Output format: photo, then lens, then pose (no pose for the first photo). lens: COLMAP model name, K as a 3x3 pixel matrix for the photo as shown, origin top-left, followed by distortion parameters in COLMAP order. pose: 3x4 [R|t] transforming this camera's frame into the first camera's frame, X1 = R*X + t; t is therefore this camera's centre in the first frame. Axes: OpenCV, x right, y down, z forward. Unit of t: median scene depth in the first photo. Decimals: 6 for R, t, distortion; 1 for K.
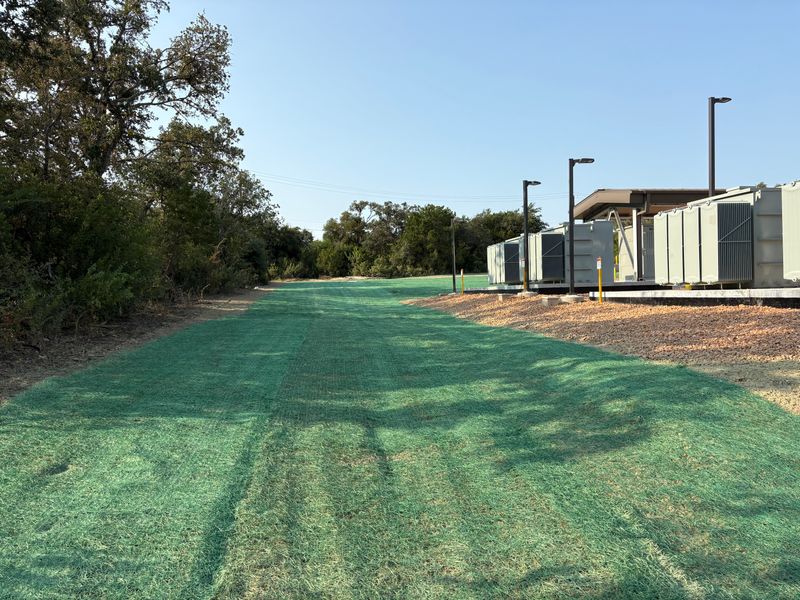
lens RADIAL K [[613.7, 0, 400.4], [0, 613.7, 321.3], [0, 0, 1]] dist [0.071804, -0.074591]
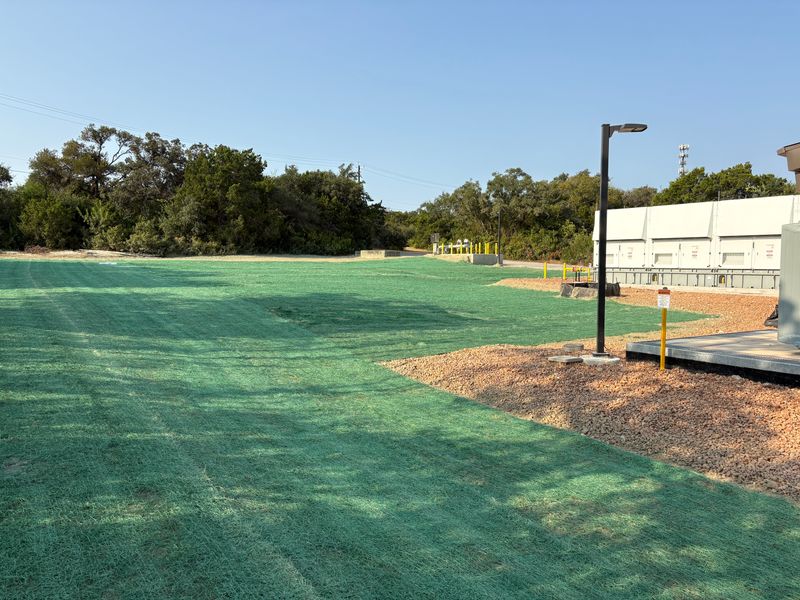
lens RADIAL K [[613.7, 0, 398.4], [0, 613.7, 300.8], [0, 0, 1]] dist [0.071804, -0.074591]
pose [[0.903407, 0.016373, 0.428471, -0.066862], [-0.021077, 0.999758, 0.006235, -0.034080], [-0.428266, -0.014664, 0.903534, 0.336141]]
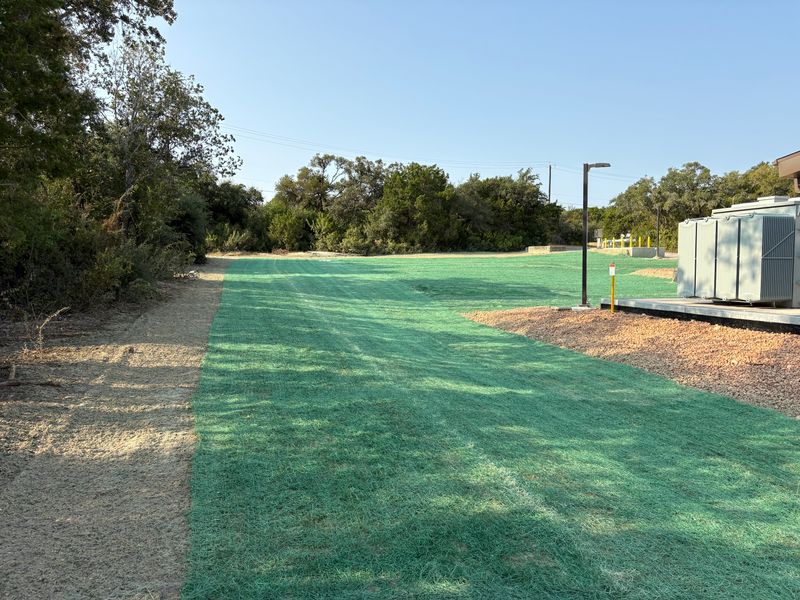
lens RADIAL K [[613.7, 0, 401.0], [0, 613.7, 306.8], [0, 0, 1]] dist [0.071804, -0.074591]
pose [[0.993475, 0.021785, 0.111947, -0.056971], [-0.024701, 0.999389, 0.024730, -0.025012], [-0.111340, -0.027333, 0.993406, 0.218784]]
